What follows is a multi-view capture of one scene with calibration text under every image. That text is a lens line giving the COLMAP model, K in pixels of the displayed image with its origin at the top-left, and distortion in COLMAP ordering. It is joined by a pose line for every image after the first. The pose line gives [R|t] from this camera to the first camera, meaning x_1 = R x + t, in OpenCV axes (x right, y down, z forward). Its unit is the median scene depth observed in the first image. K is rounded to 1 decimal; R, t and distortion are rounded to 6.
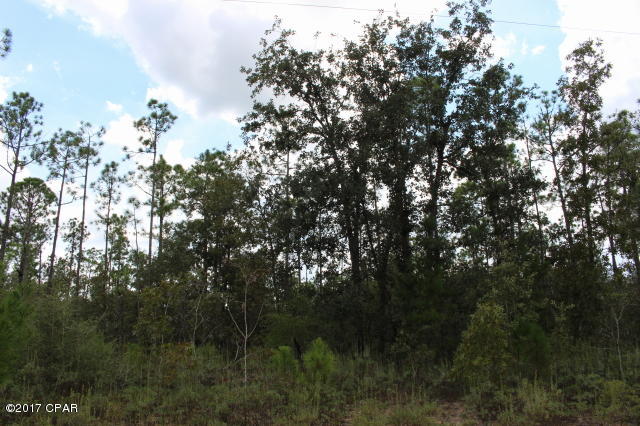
lens RADIAL K [[539.2, 0, 320.0], [0, 539.2, 213.0], [0, 0, 1]] dist [-0.145700, 0.140439]
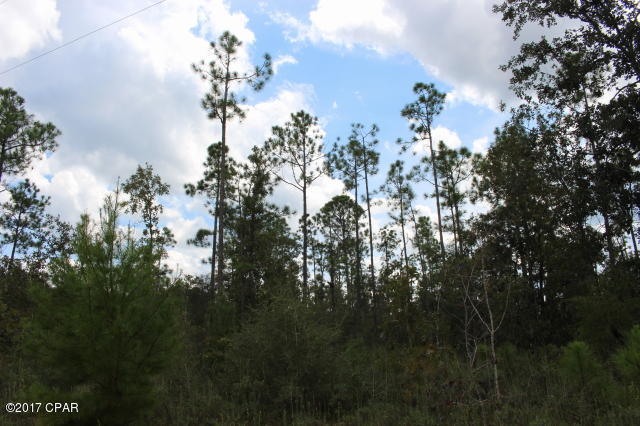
lens RADIAL K [[539.2, 0, 320.0], [0, 539.2, 213.0], [0, 0, 1]] dist [-0.145700, 0.140439]
pose [[0.819499, -0.163005, -0.549409, 0.029686], [0.161646, 0.985516, -0.051283, 0.046144], [0.549811, -0.046783, 0.833978, 0.182763]]
